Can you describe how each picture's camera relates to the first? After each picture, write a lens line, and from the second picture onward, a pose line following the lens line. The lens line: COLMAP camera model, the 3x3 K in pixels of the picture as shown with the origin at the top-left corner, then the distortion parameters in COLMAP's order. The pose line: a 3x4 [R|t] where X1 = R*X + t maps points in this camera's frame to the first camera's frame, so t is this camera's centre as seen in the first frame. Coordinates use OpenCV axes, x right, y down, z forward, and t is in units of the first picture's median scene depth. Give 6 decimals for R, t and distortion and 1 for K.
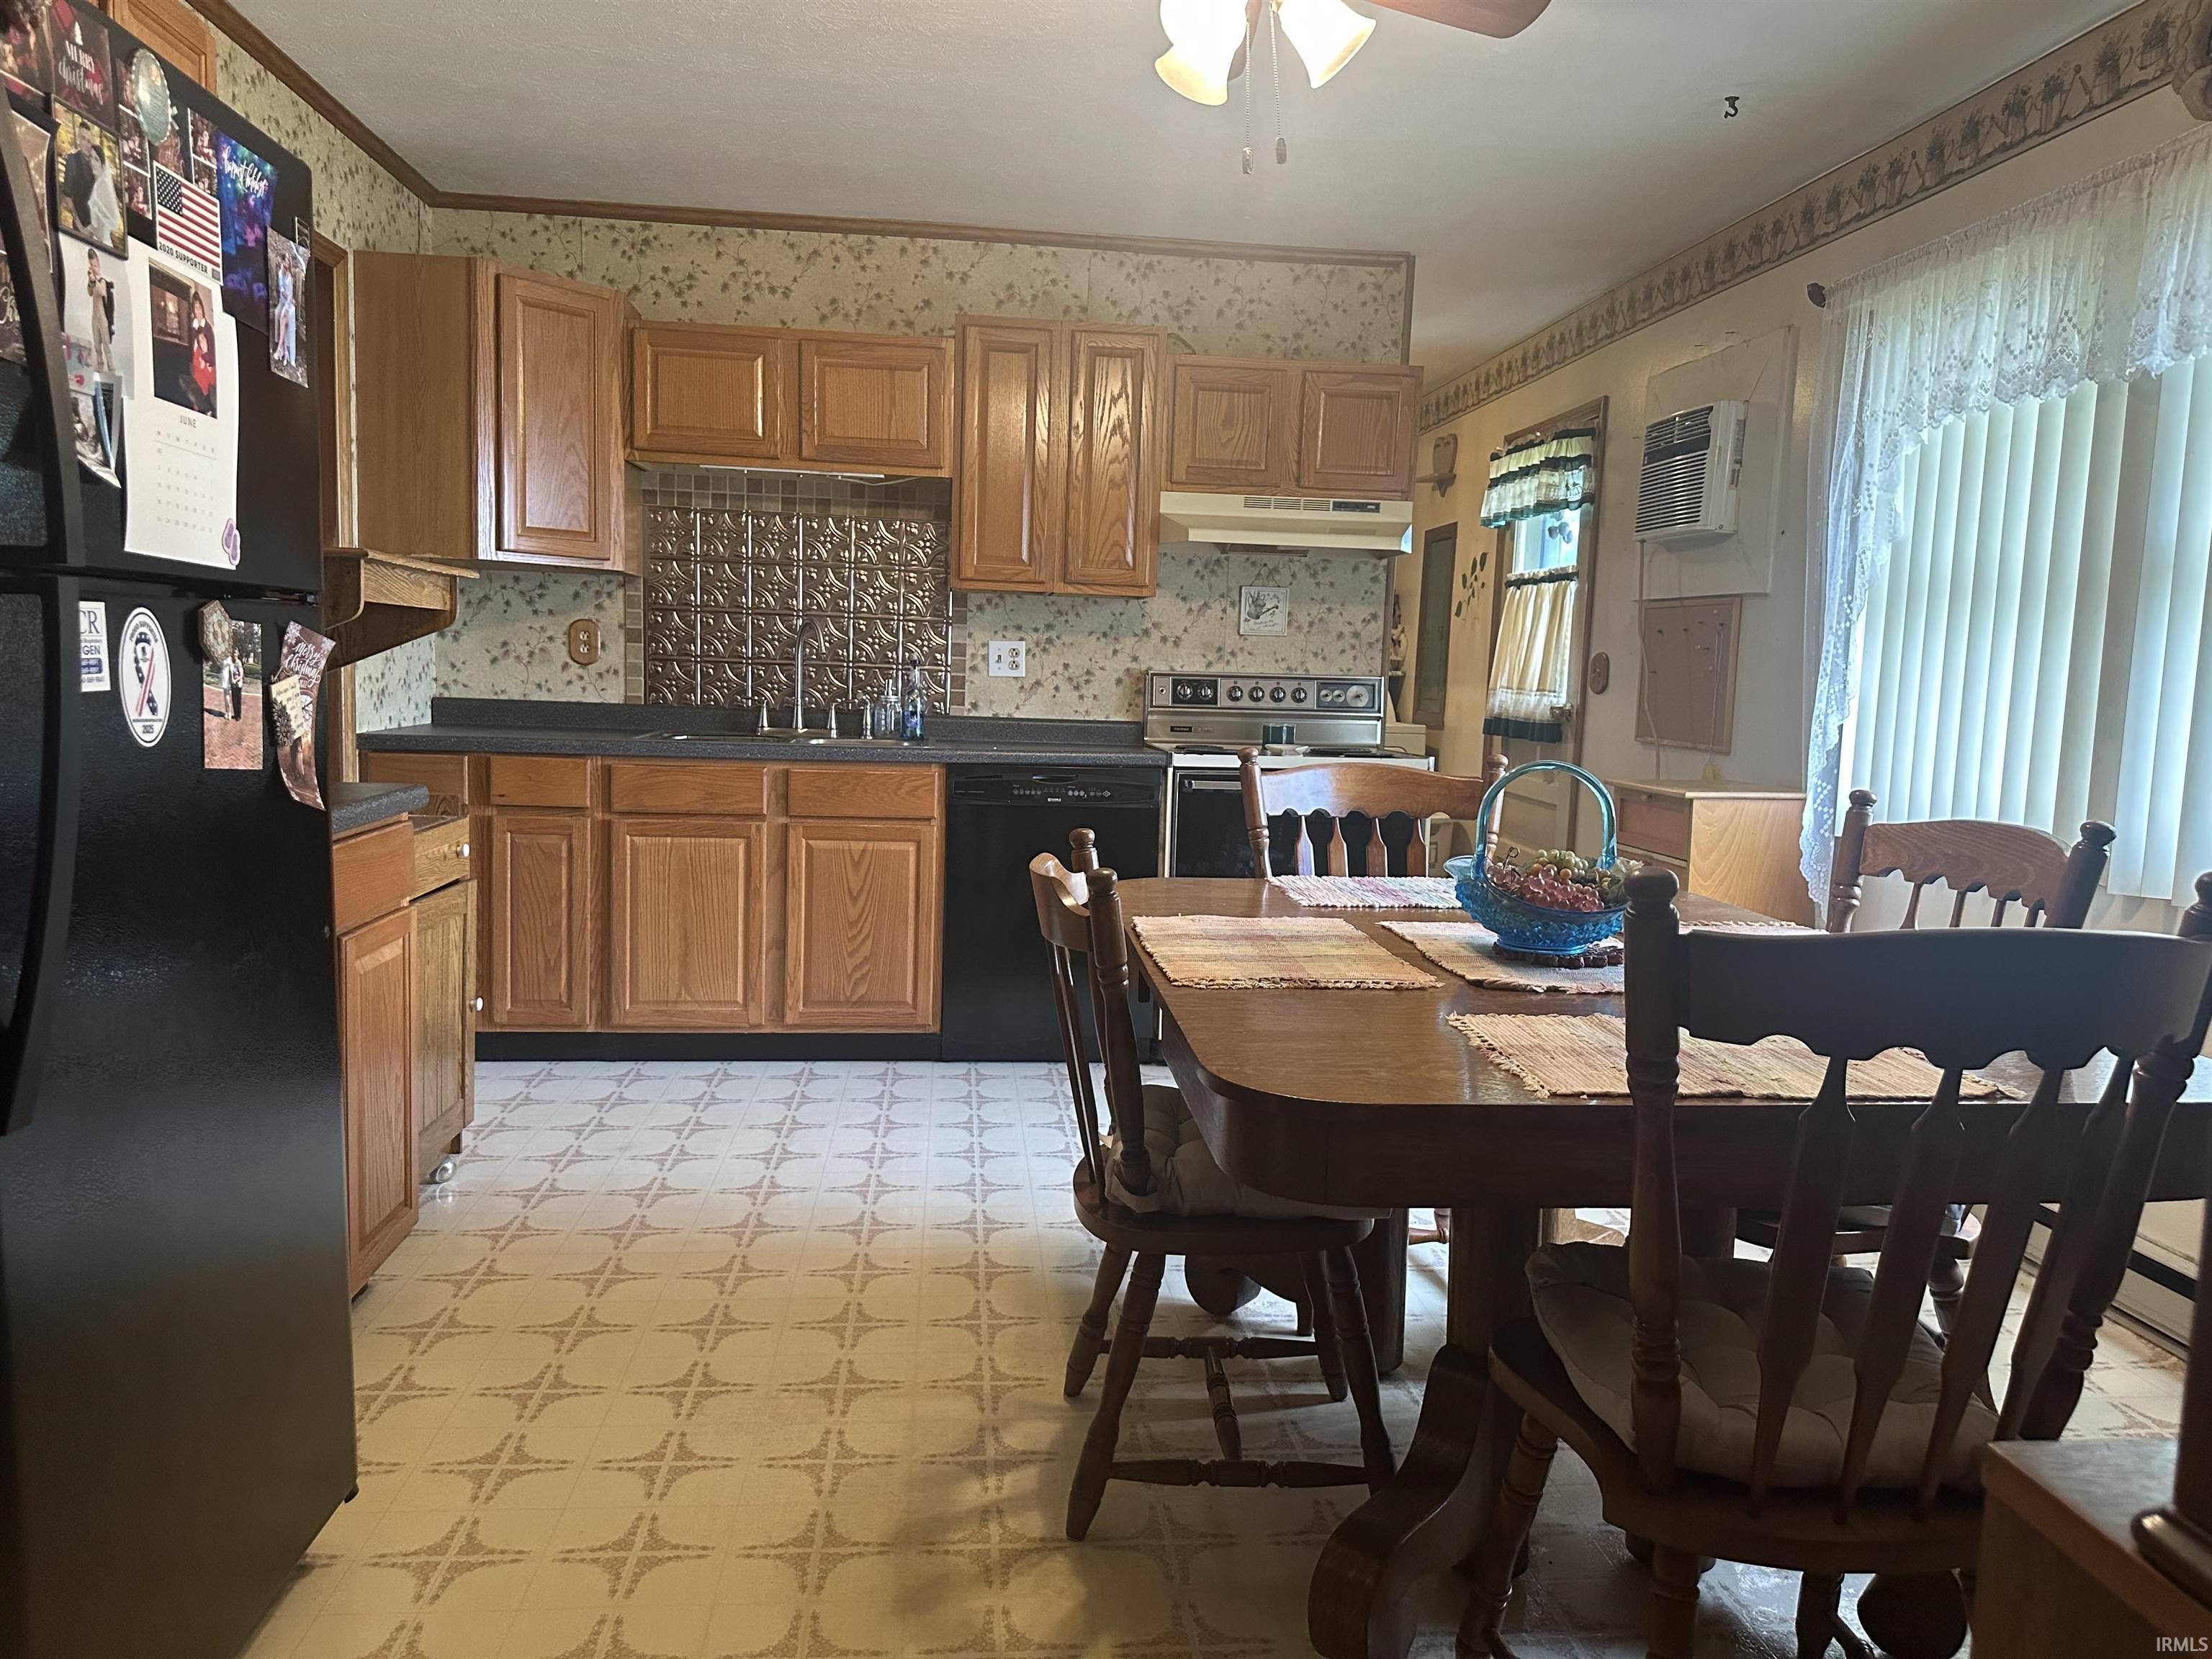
lens RADIAL K [[1573.5, 0, 1108.7], [0, 1573.5, 846.4], [0, 0, 1]] dist [0.045613, -0.055587]
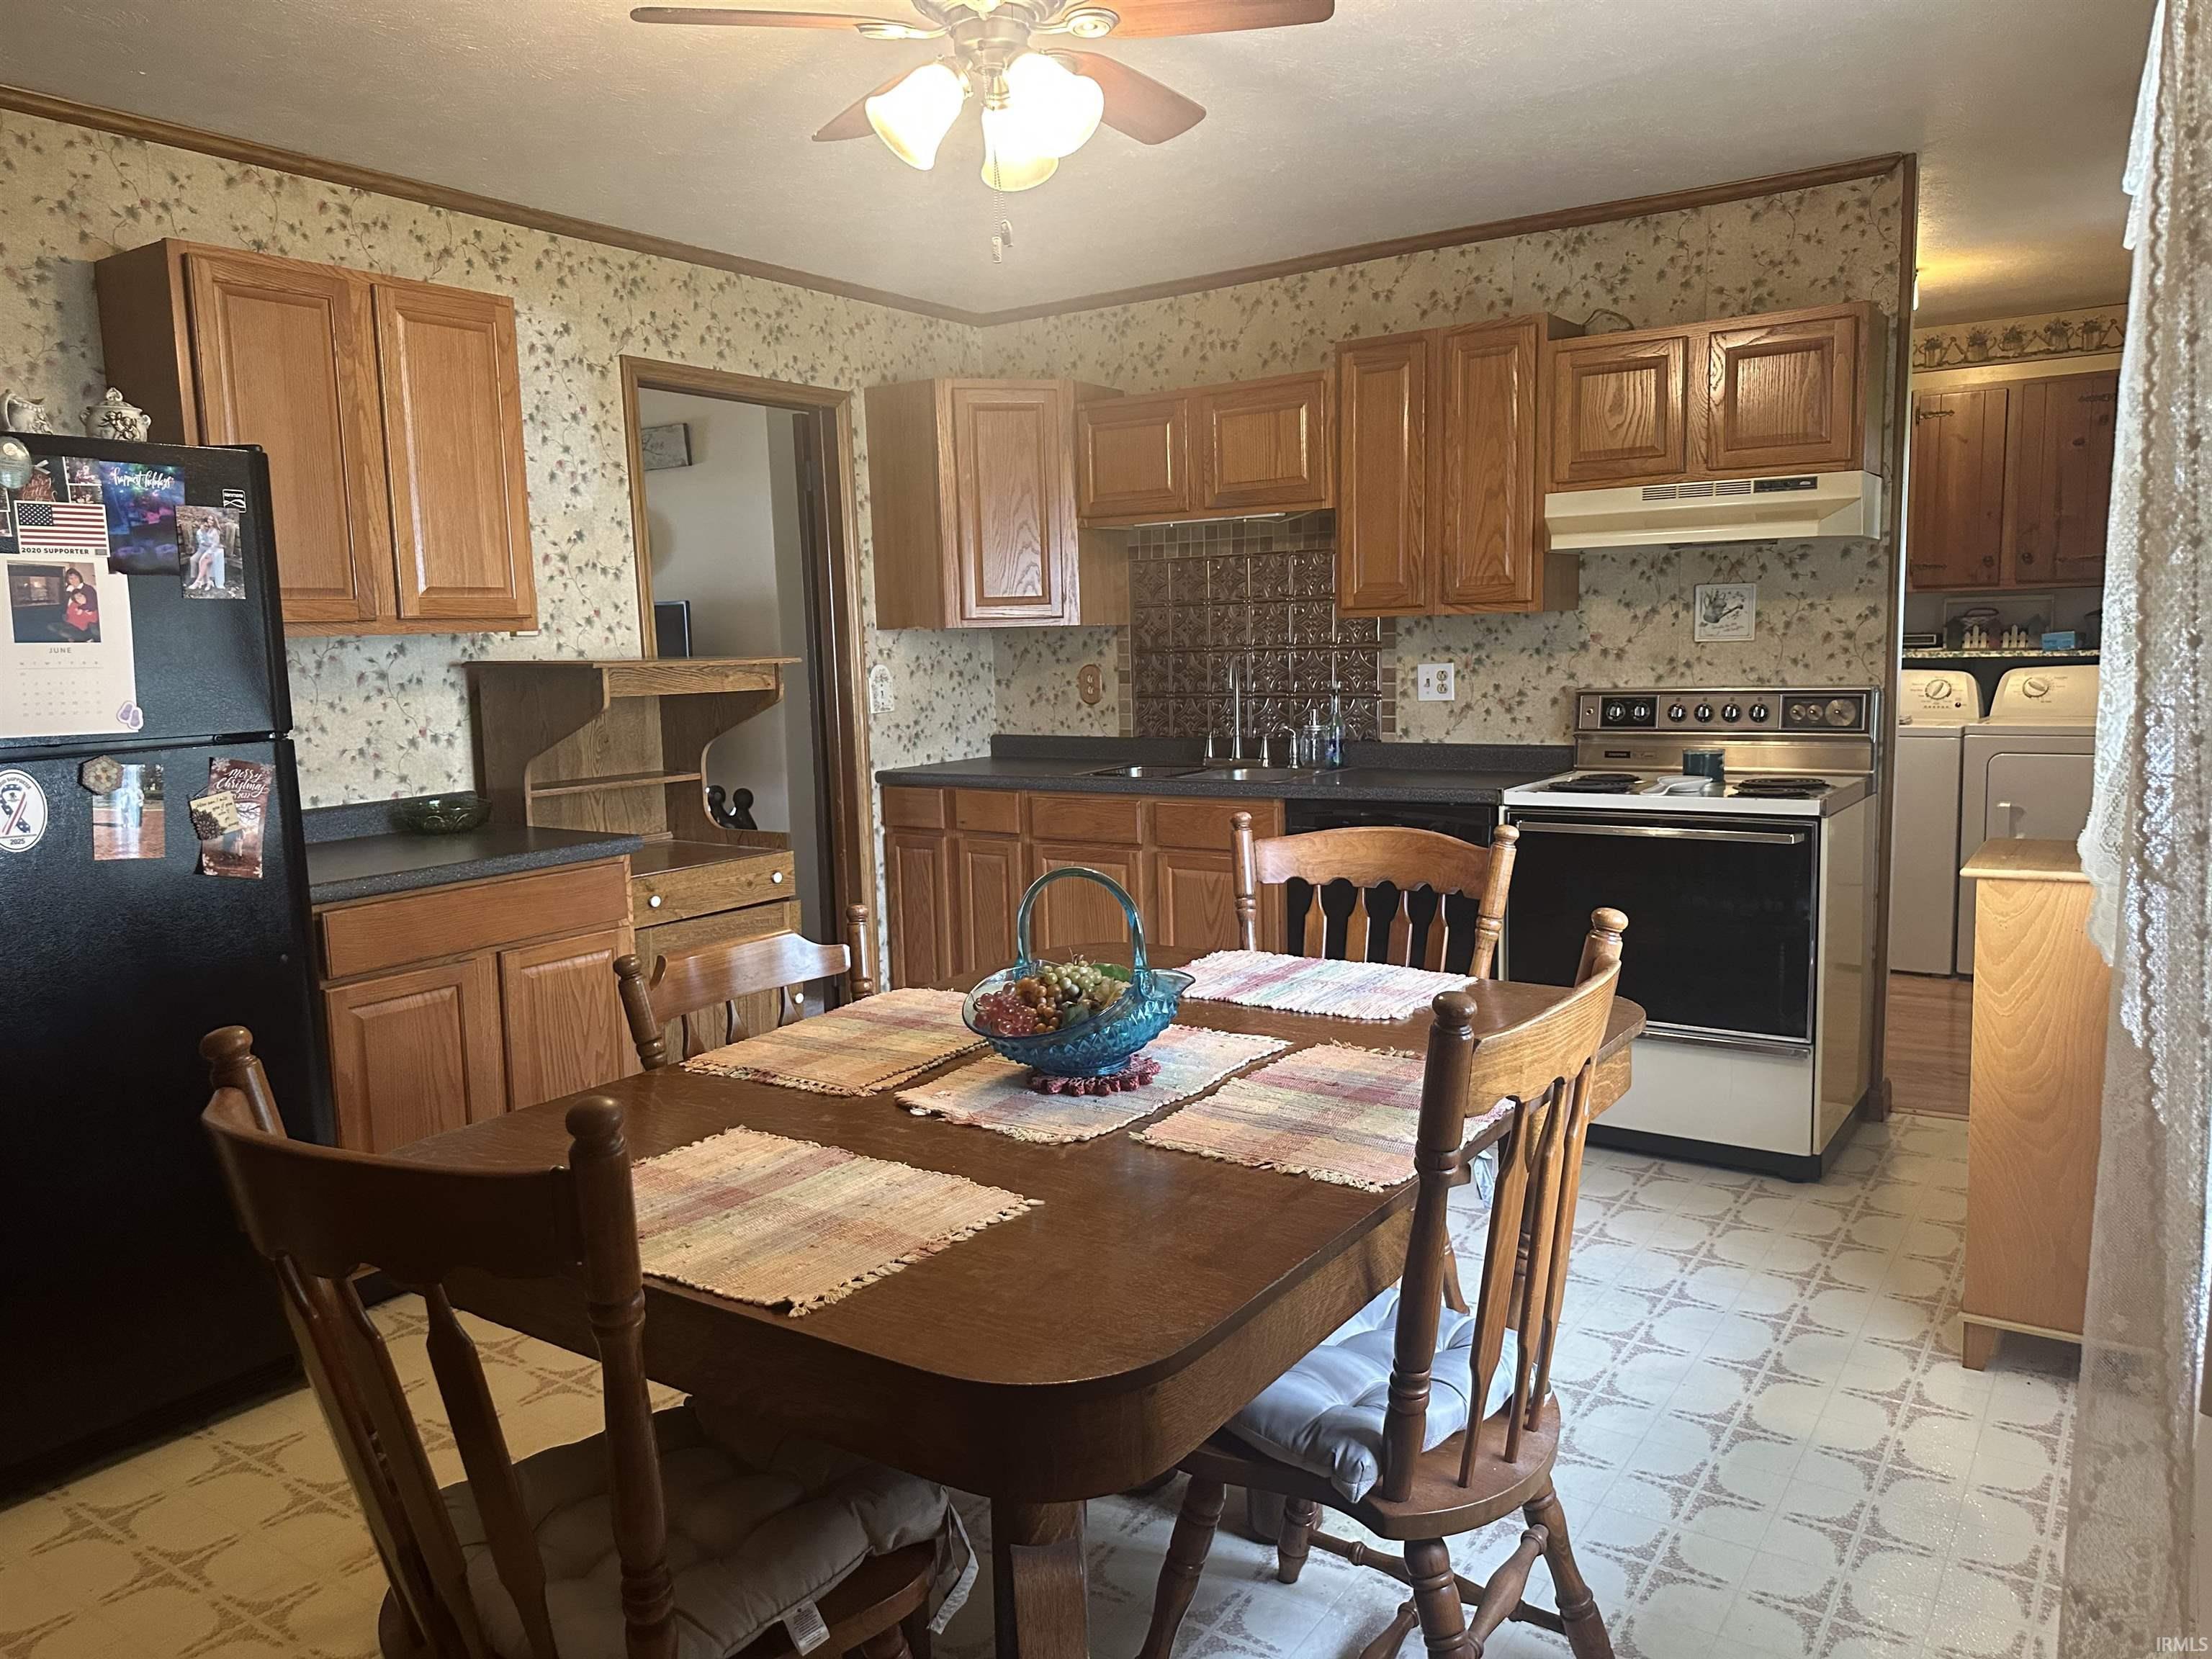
lens RADIAL K [[1573.5, 0, 1112.3], [0, 1573.5, 835.0], [0, 0, 1]] dist [0.045613, -0.055587]
pose [[0.762777, 0.025321, -0.646166, 0.415952], [-0.018907, 0.999679, 0.016855, -0.039617], [0.646385, -0.000640, 0.763011, 0.143176]]
